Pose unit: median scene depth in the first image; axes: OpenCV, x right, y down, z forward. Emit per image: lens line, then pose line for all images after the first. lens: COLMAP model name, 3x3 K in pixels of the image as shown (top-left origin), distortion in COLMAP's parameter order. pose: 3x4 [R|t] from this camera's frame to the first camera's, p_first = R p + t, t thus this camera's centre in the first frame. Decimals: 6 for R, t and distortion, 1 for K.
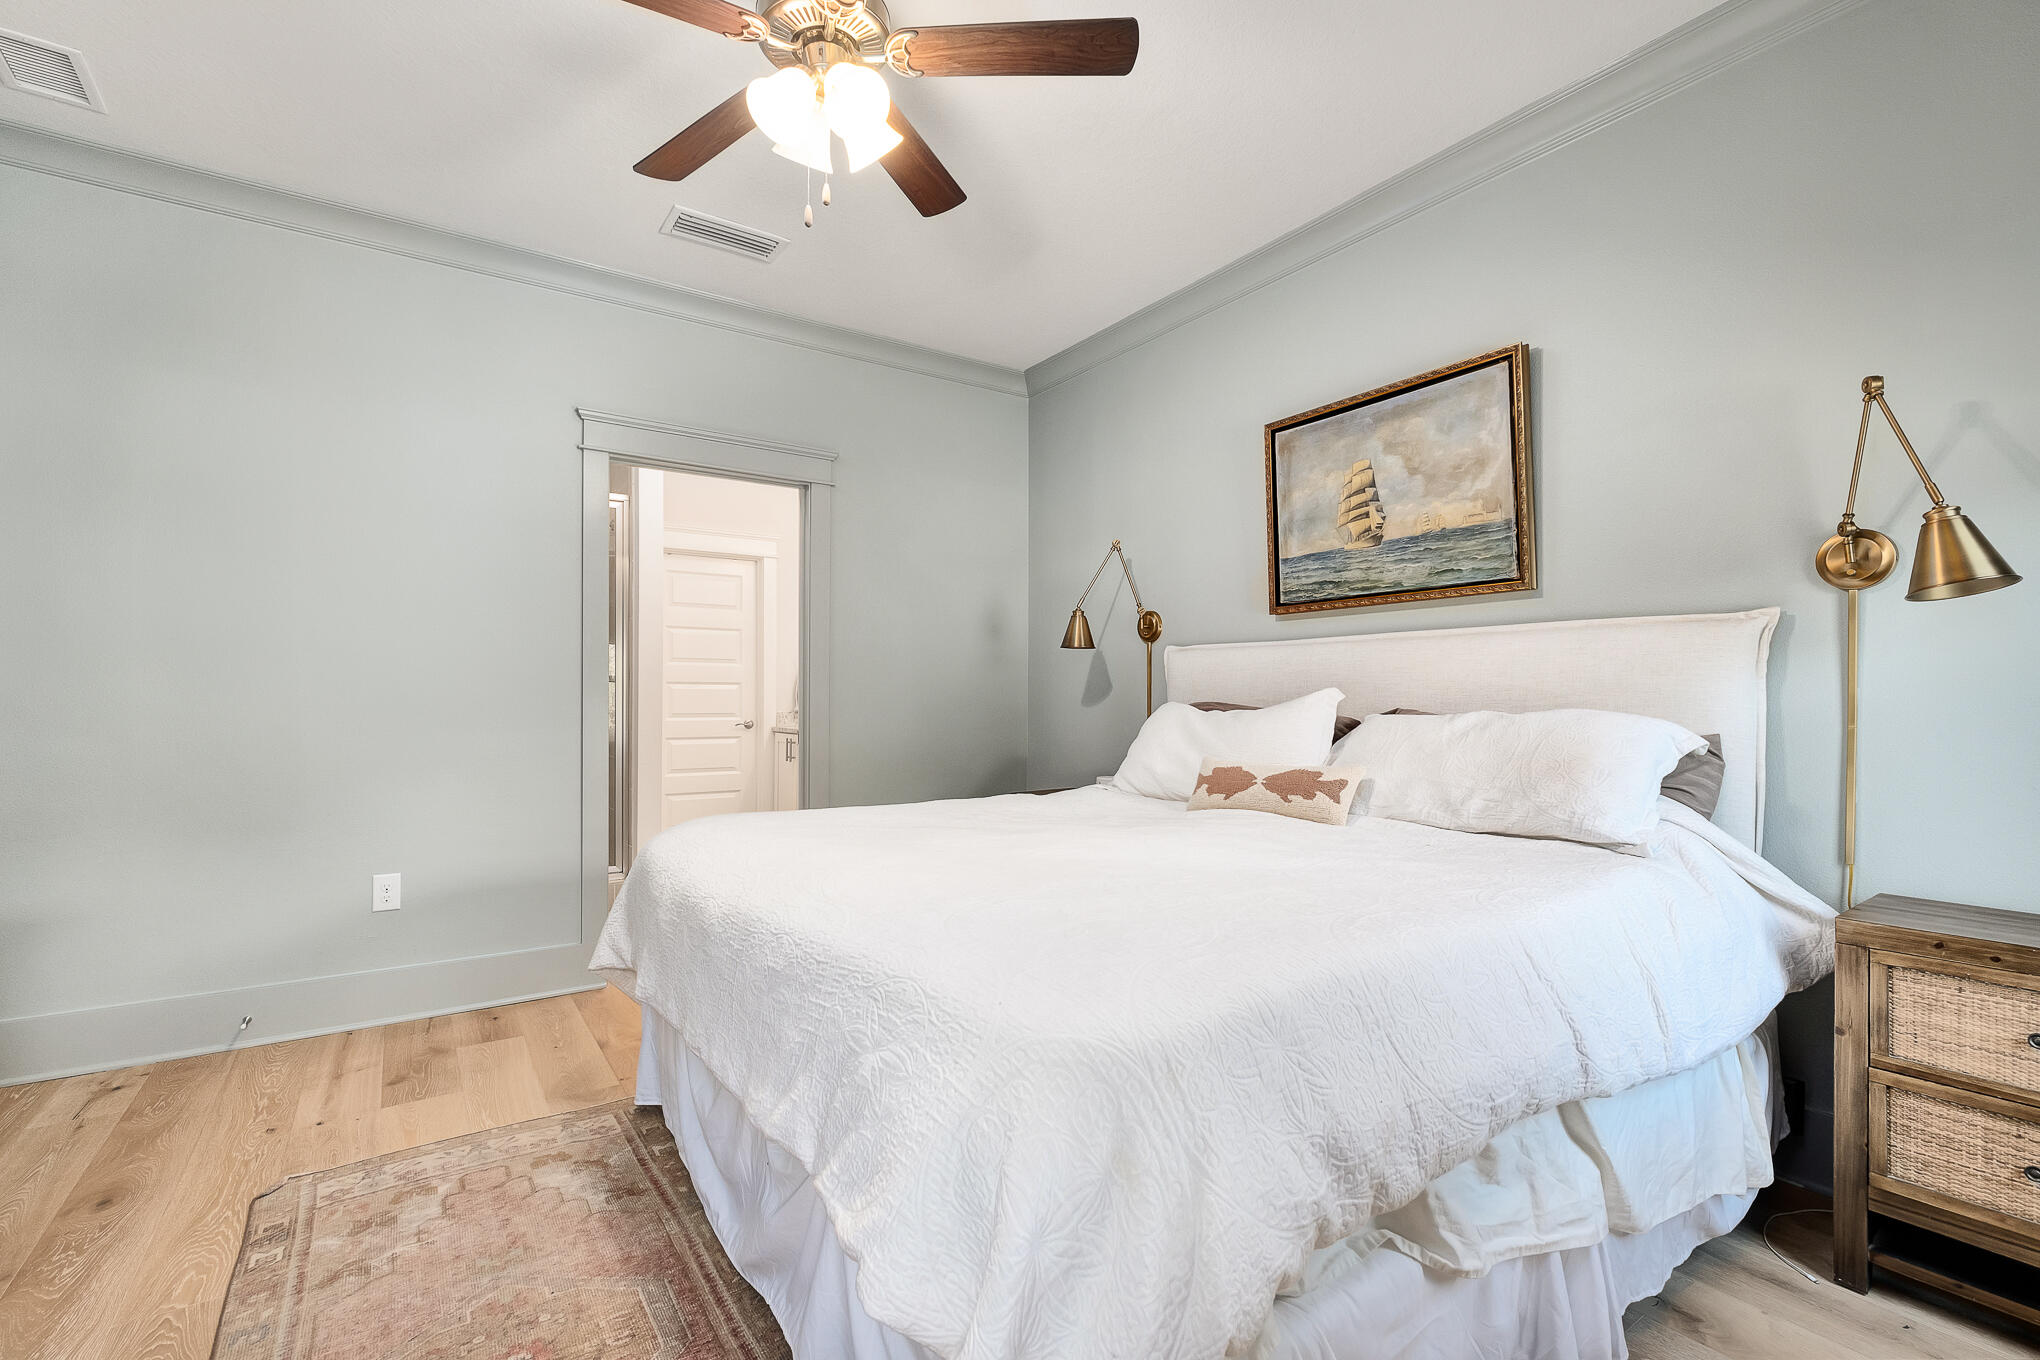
lens RADIAL K [[896.4, 0, 1006.2], [0, 896.4, 684.8], [0, 0, 1]] dist [-0.005024, -0.000351]
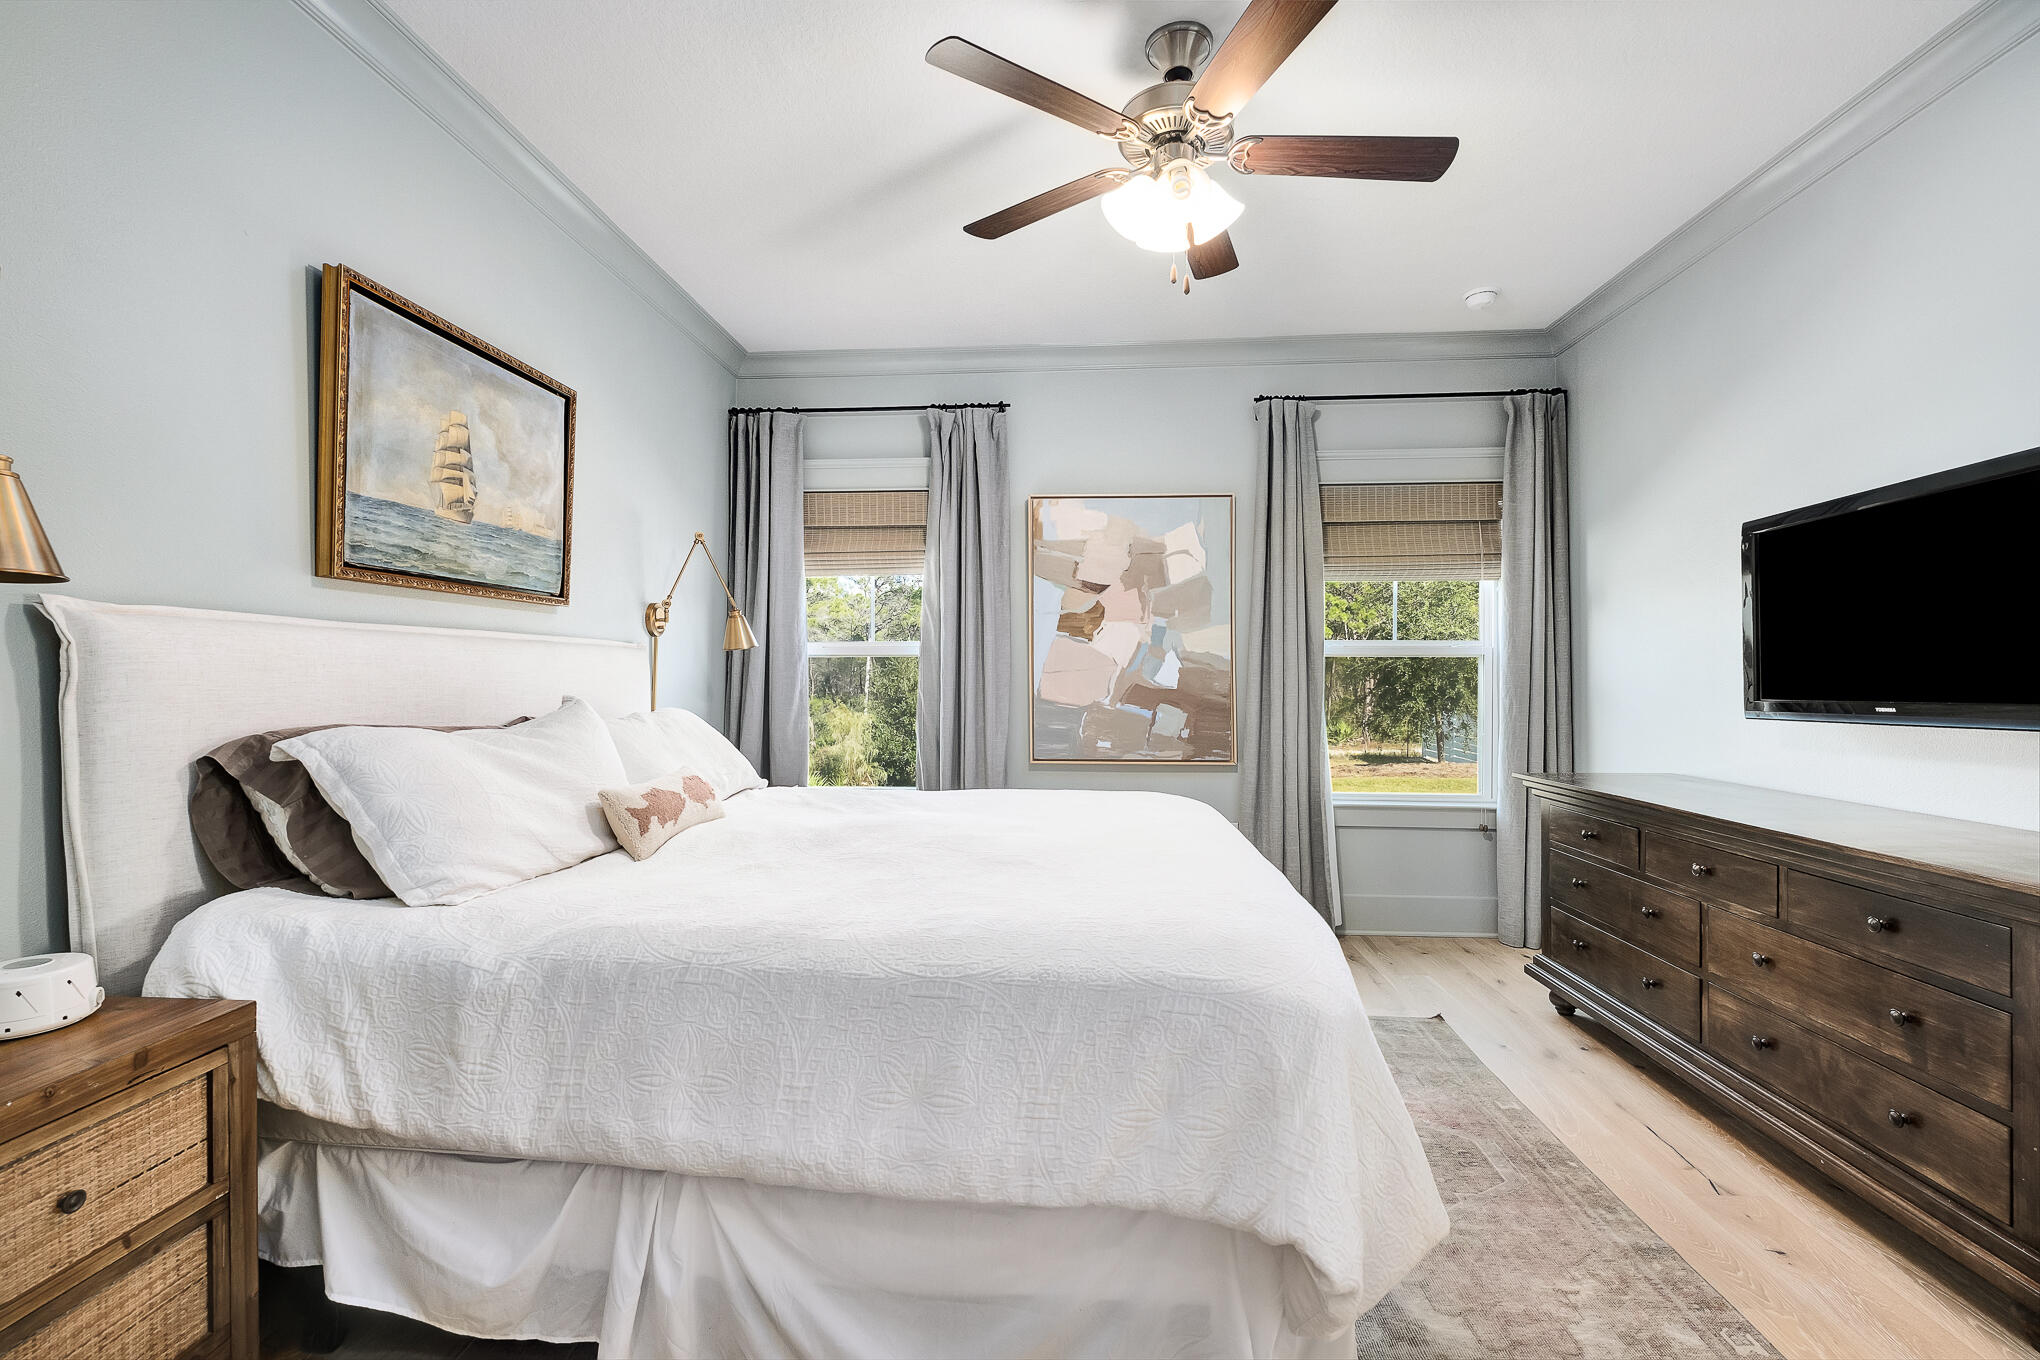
lens RADIAL K [[891.5, 0, 1008.8], [0, 891.5, 675.0], [0, 0, 1]] dist [-0.003464, -0.000006]
pose [[-0.777699, 0.000044, 0.628637, -0.493890], [-0.010419, 0.999862, -0.012960, -0.009180], [-0.628551, -0.016629, -0.777591, 1.317507]]
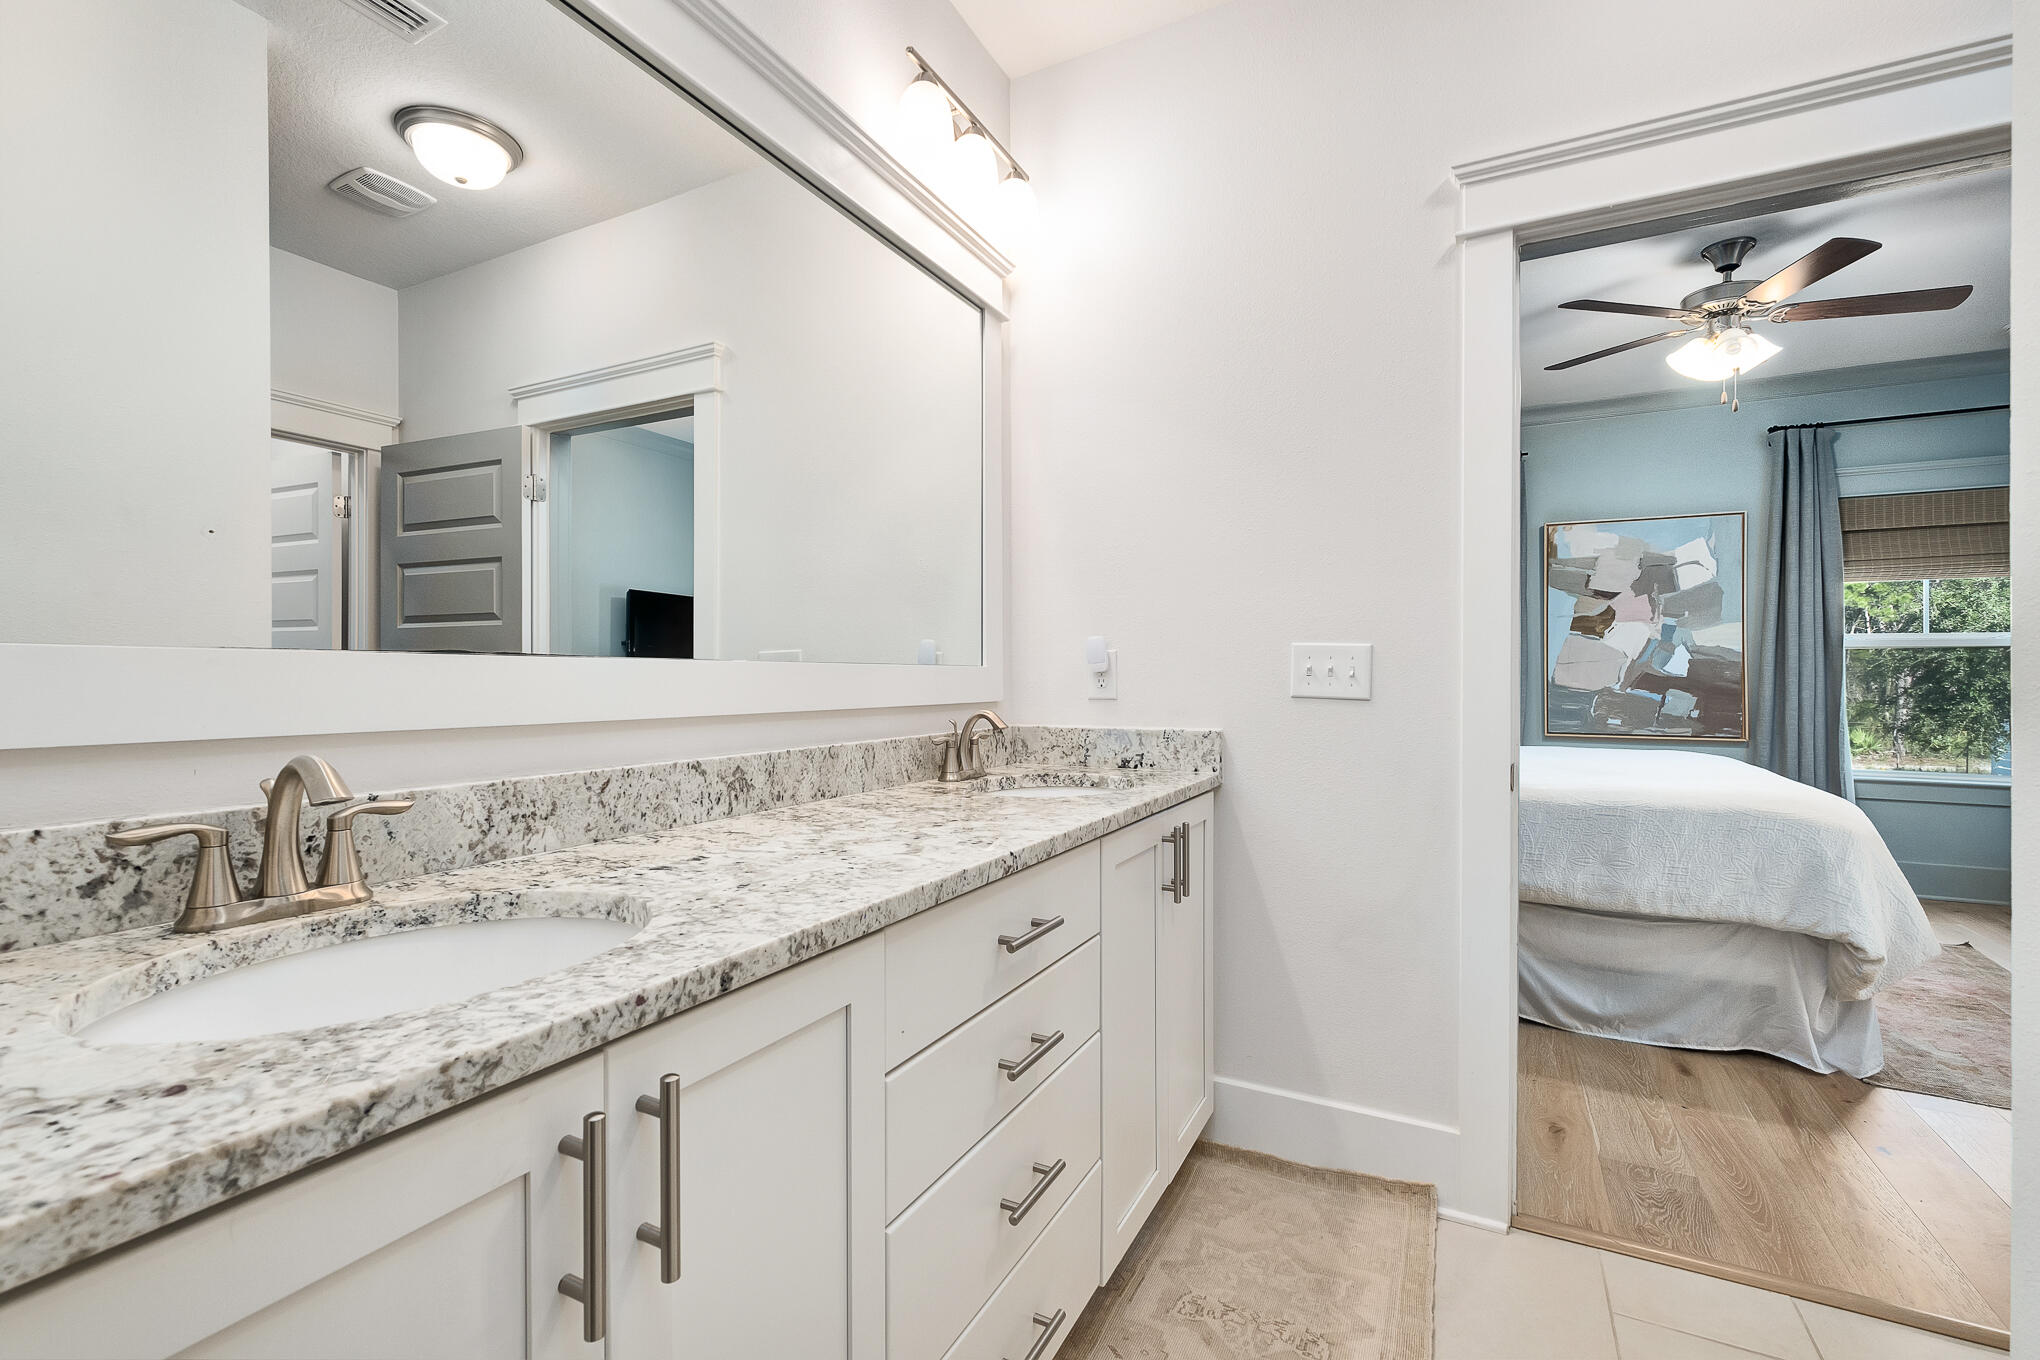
lens RADIAL K [[891.5, 0, 1008.8], [0, 891.5, 675.0], [0, 0, 1]] dist [-0.003464, -0.000006]
pose [[-0.466603, -0.001300, 0.884466, -0.711970], [-0.014738, 0.999872, -0.006305, 0.018314], [-0.884344, -0.015977, -0.466562, 1.990332]]
